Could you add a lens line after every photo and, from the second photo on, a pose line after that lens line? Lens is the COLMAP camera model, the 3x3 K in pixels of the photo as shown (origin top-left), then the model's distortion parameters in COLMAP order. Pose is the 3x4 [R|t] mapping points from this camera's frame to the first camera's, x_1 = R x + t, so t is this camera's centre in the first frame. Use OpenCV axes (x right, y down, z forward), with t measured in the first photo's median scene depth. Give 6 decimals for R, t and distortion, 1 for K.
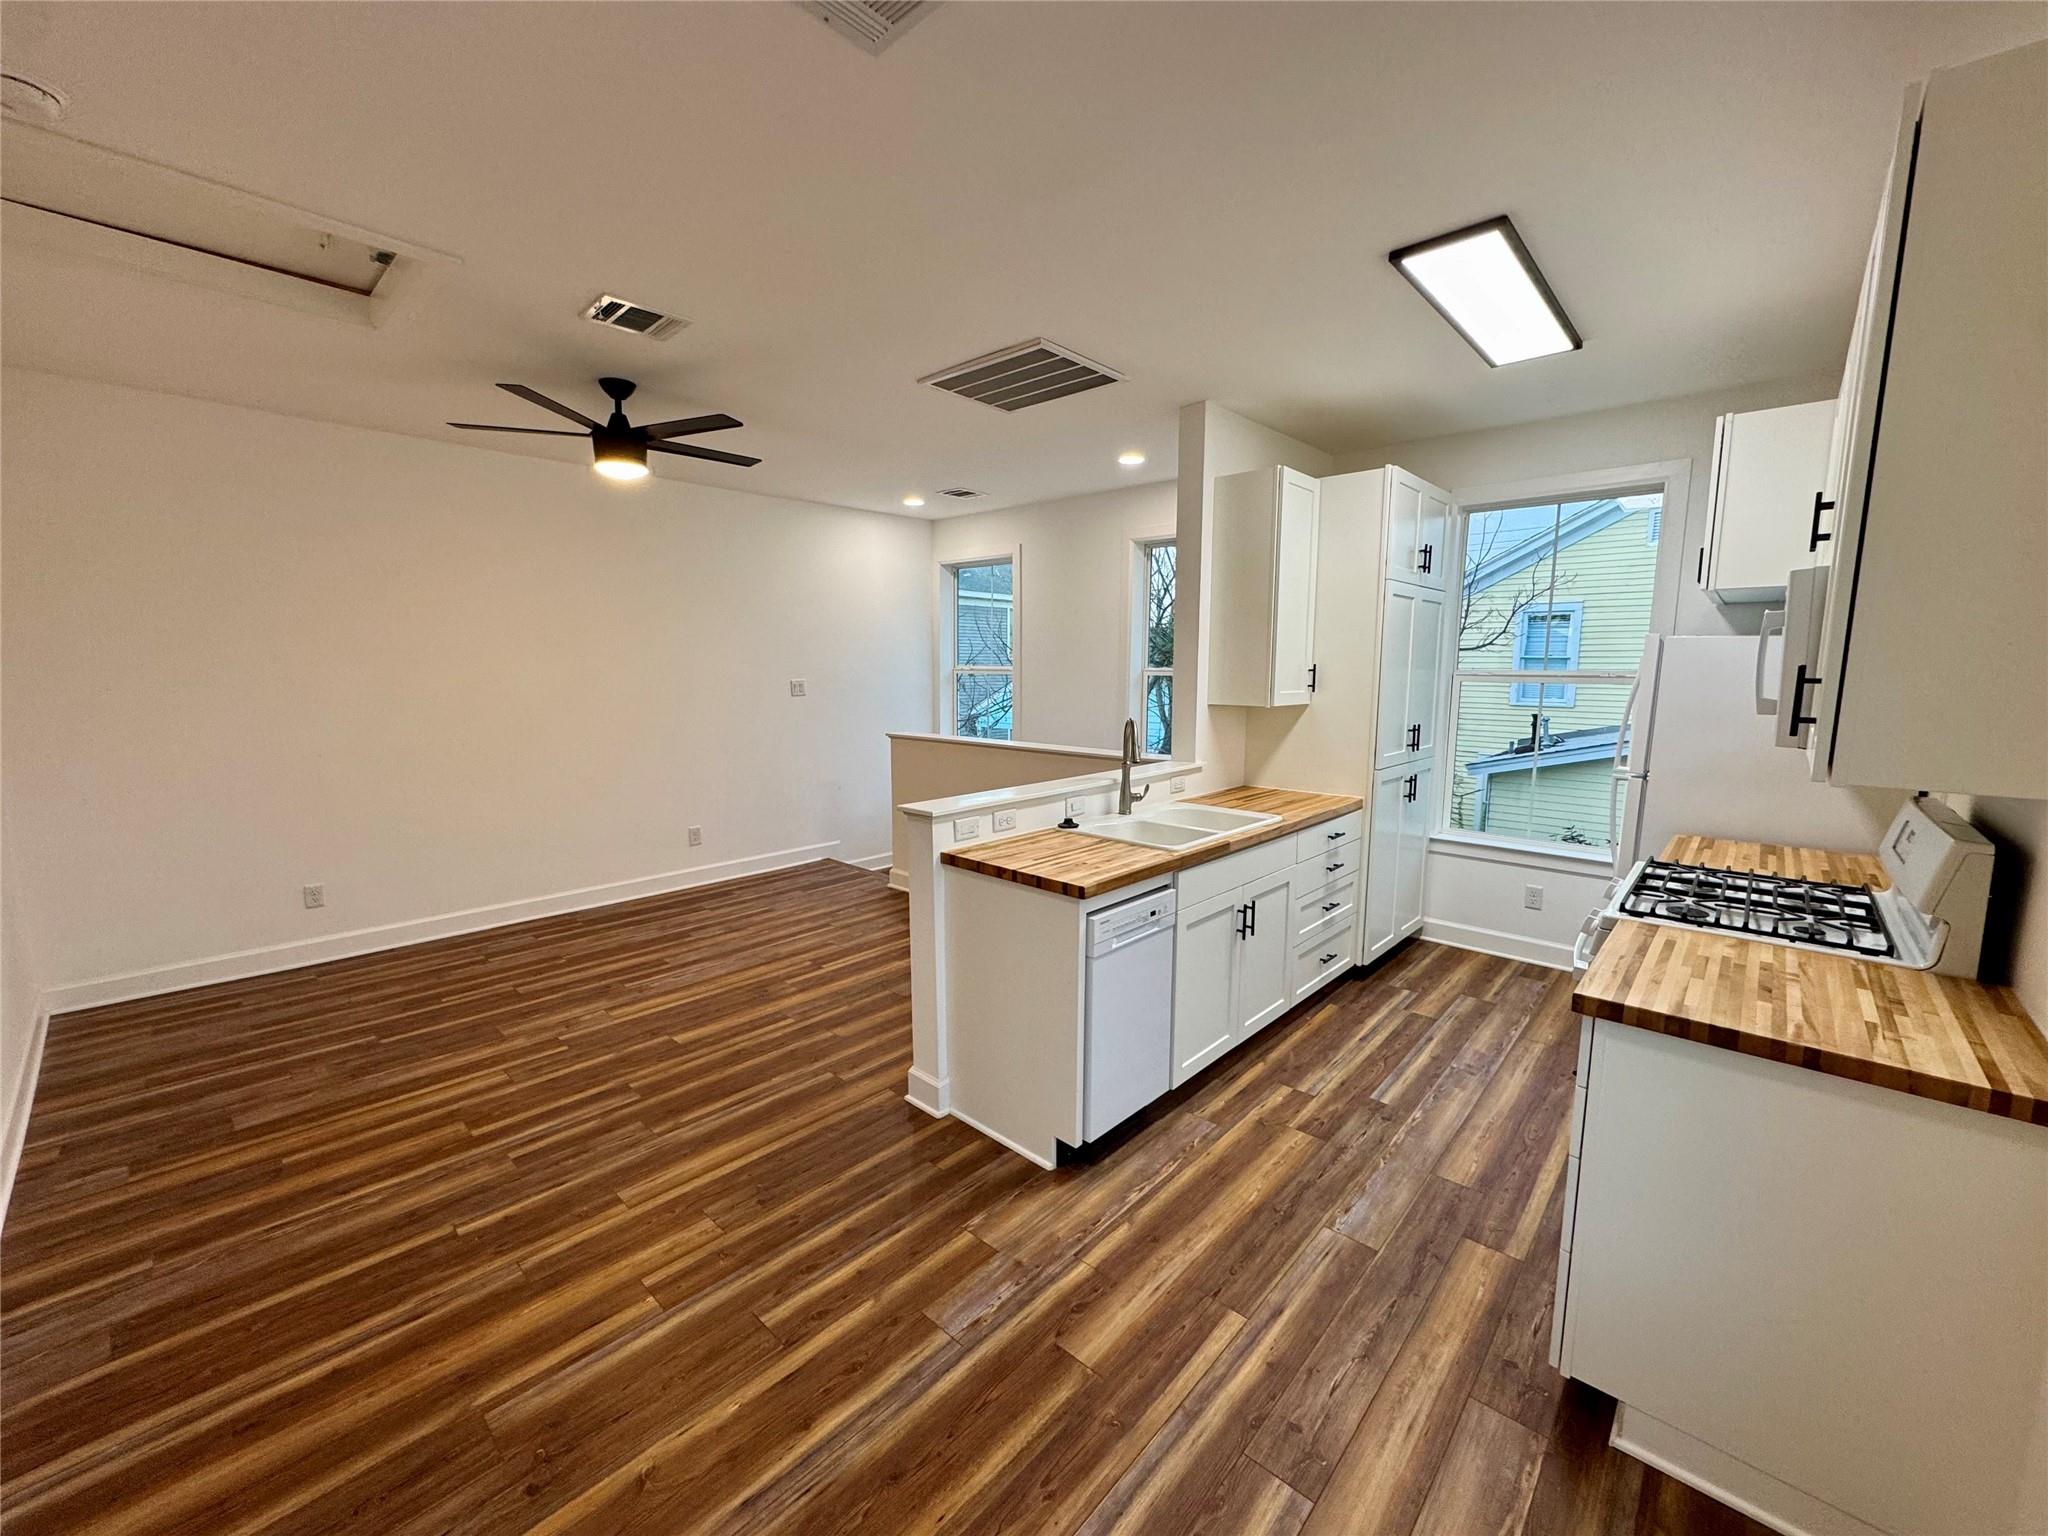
lens RADIAL K [[813.2, 0, 1025.7], [0, 813.2, 767.1], [0, 0, 1]] dist [-0.003546, 0.000168]
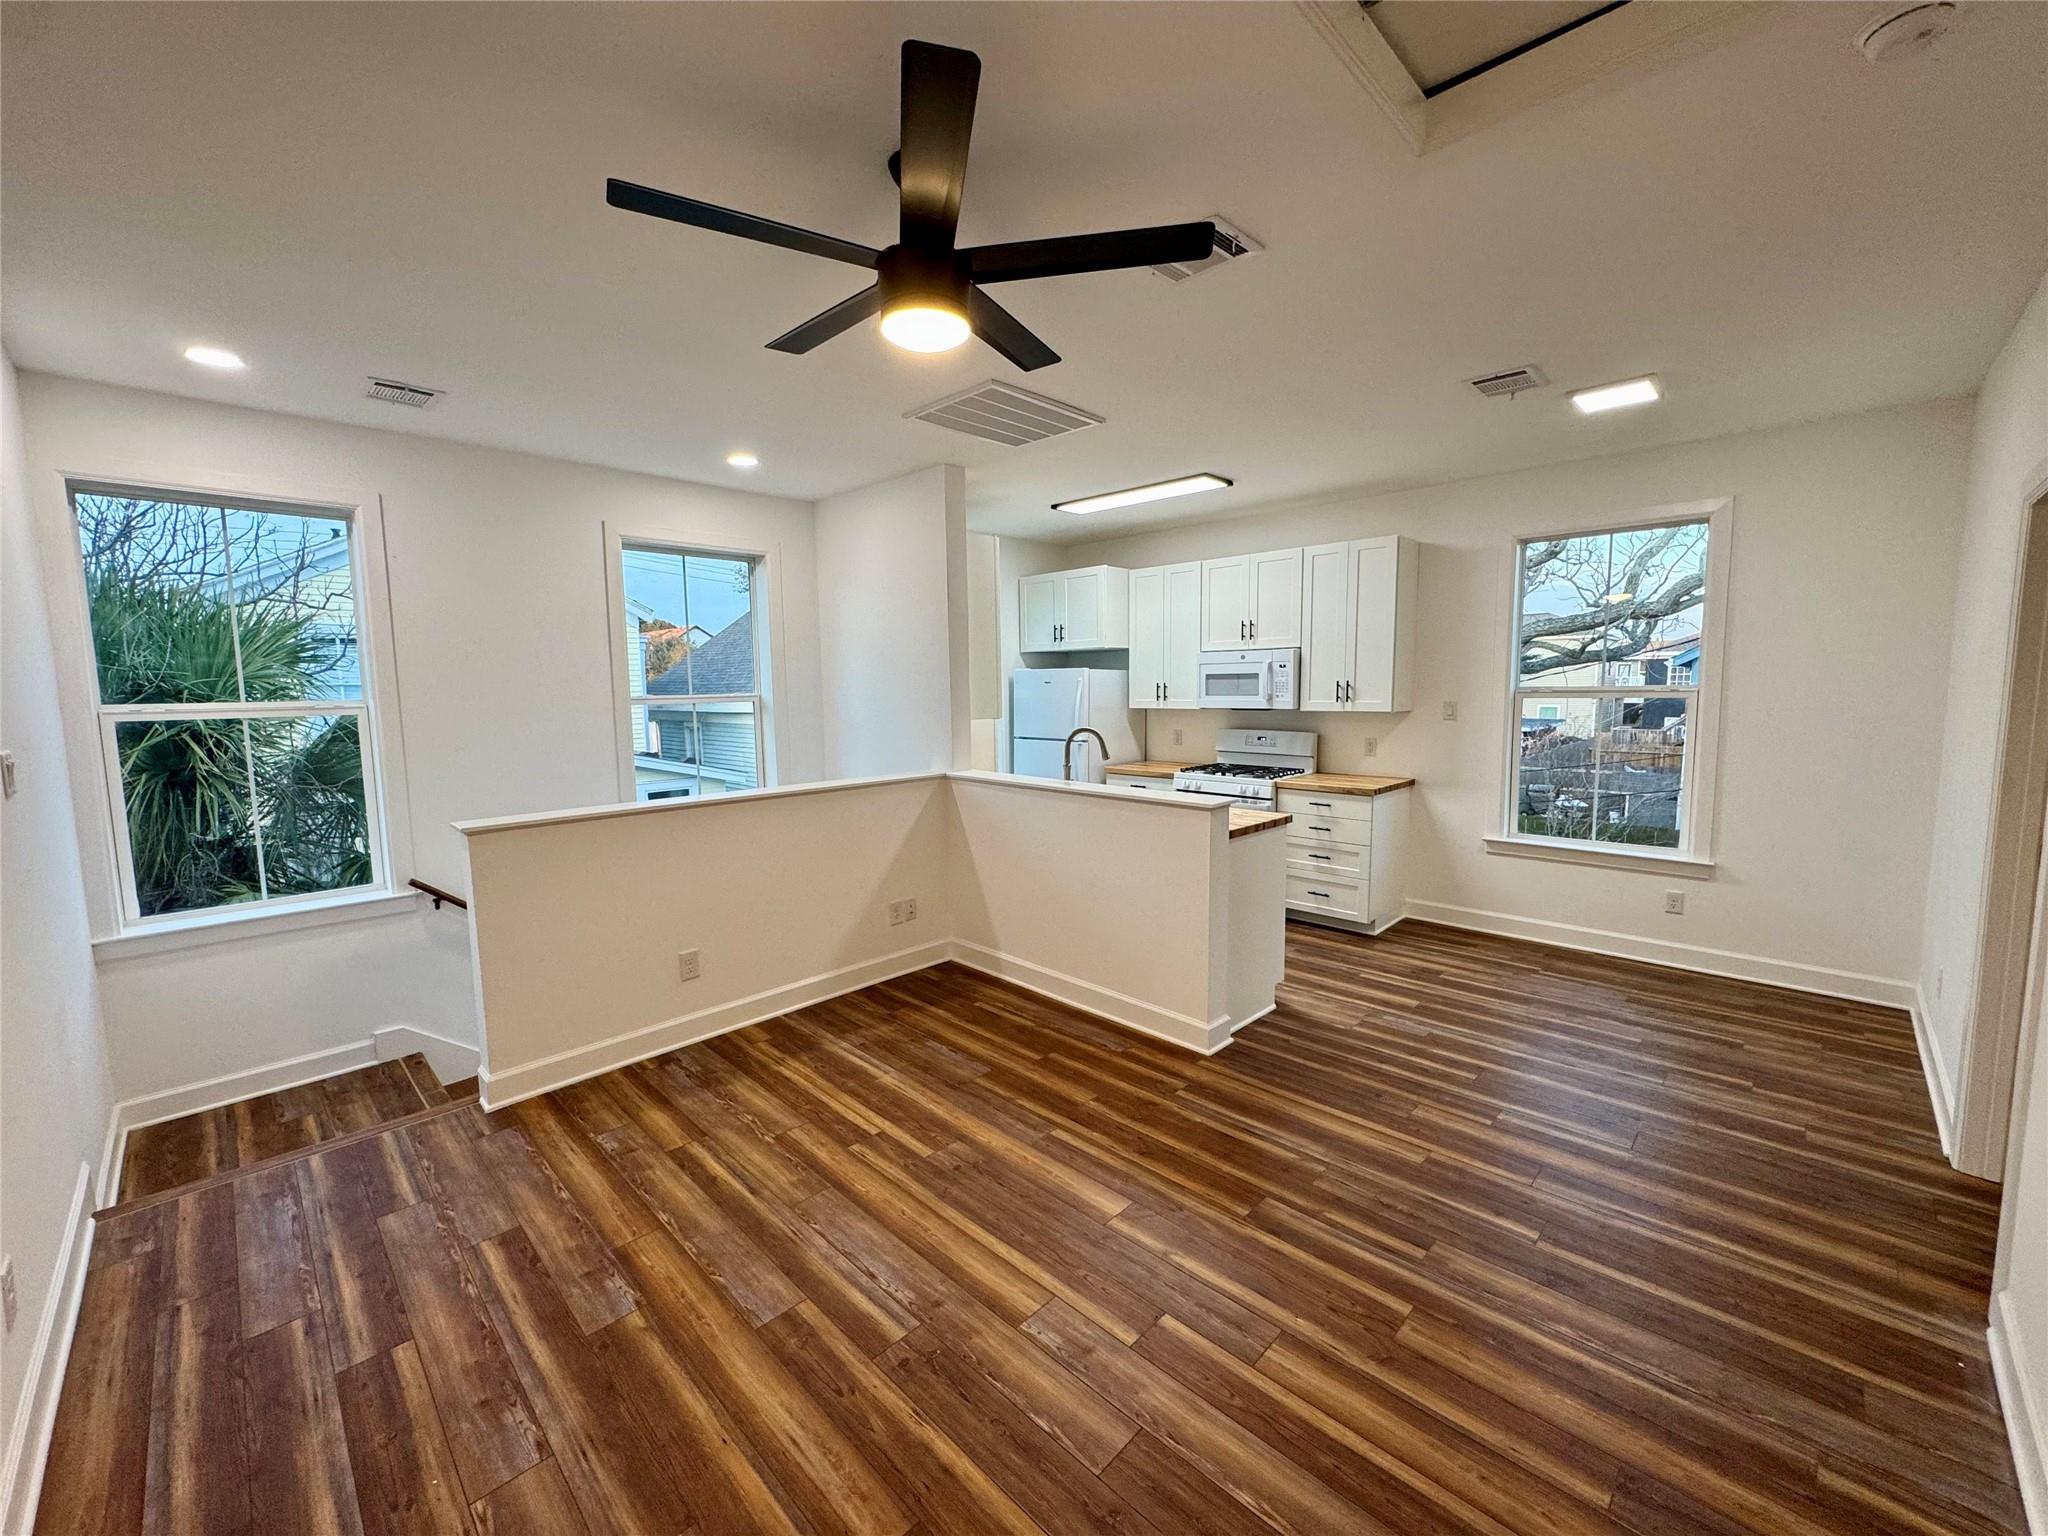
lens RADIAL K [[813.2, 0, 1023.8], [0, 813.2, 767.9], [0, 0, 1]] dist [-0.003546, 0.000168]
pose [[0.037978, -0.107008, 0.993533, -1.501939], [0.140292, 0.984974, 0.100723, -0.181482], [-0.989381, 0.135560, 0.052420, 1.349776]]
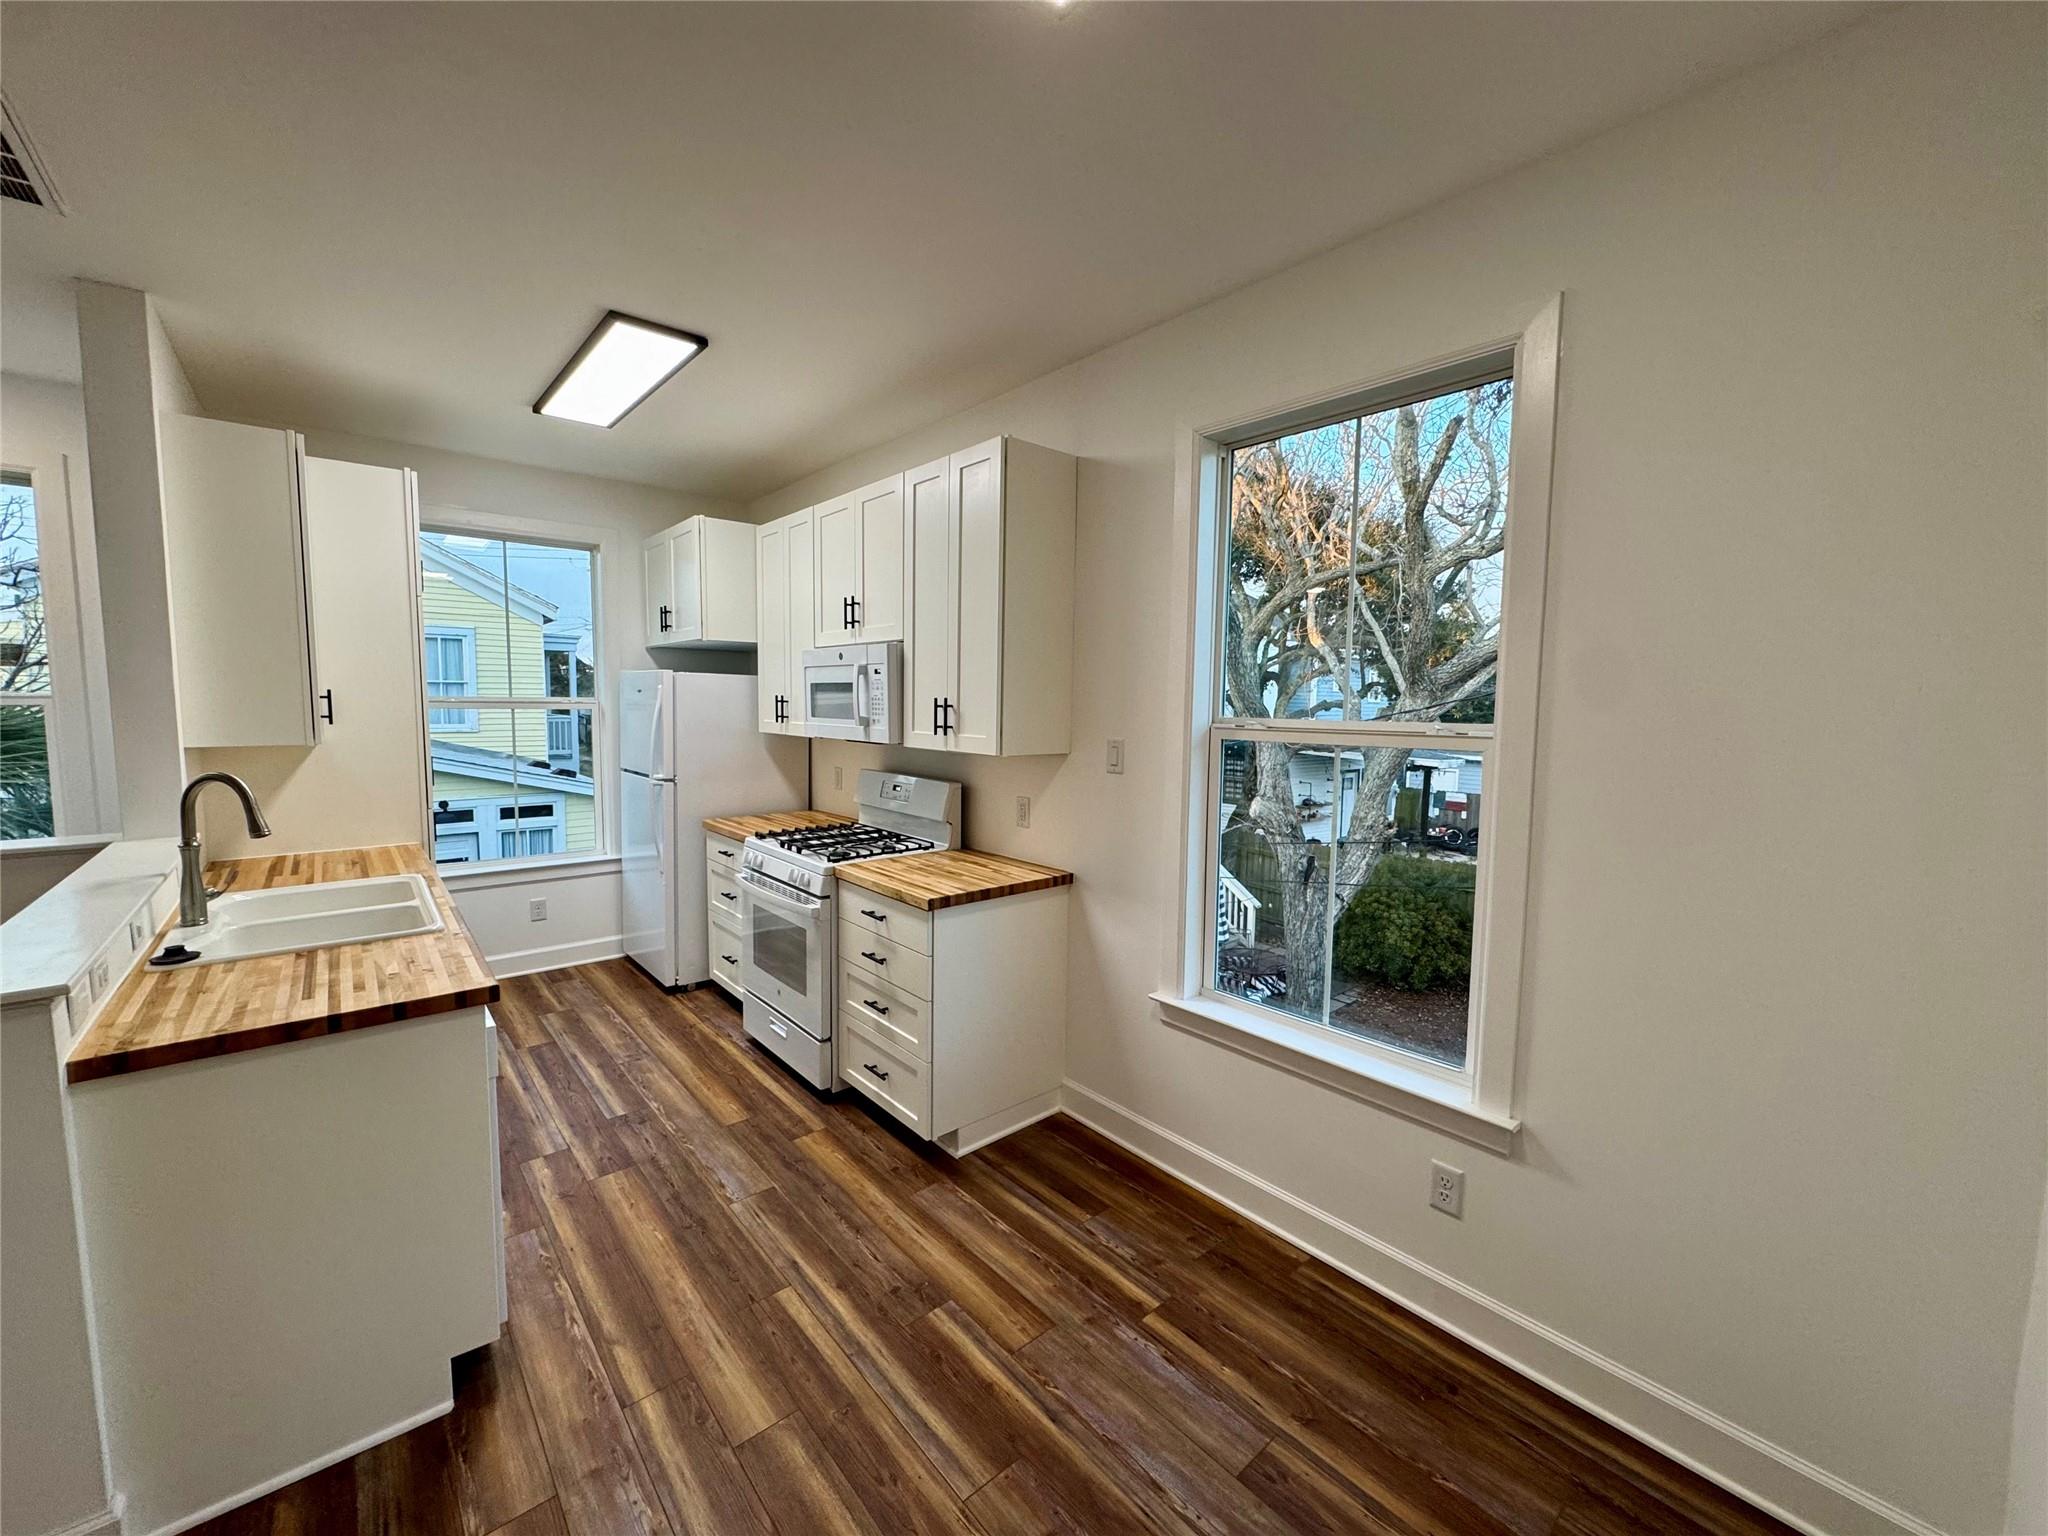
lens RADIAL K [[813.2, 0, 1024.5], [0, 813.2, 765.0], [0, 0, 1]] dist [-0.003546, 0.000168]
pose [[0.116317, -0.083230, 0.989719, -0.566610], [0.112672, 0.991156, 0.070109, -0.050662], [-0.986801, 0.103358, 0.124666, 0.370489]]
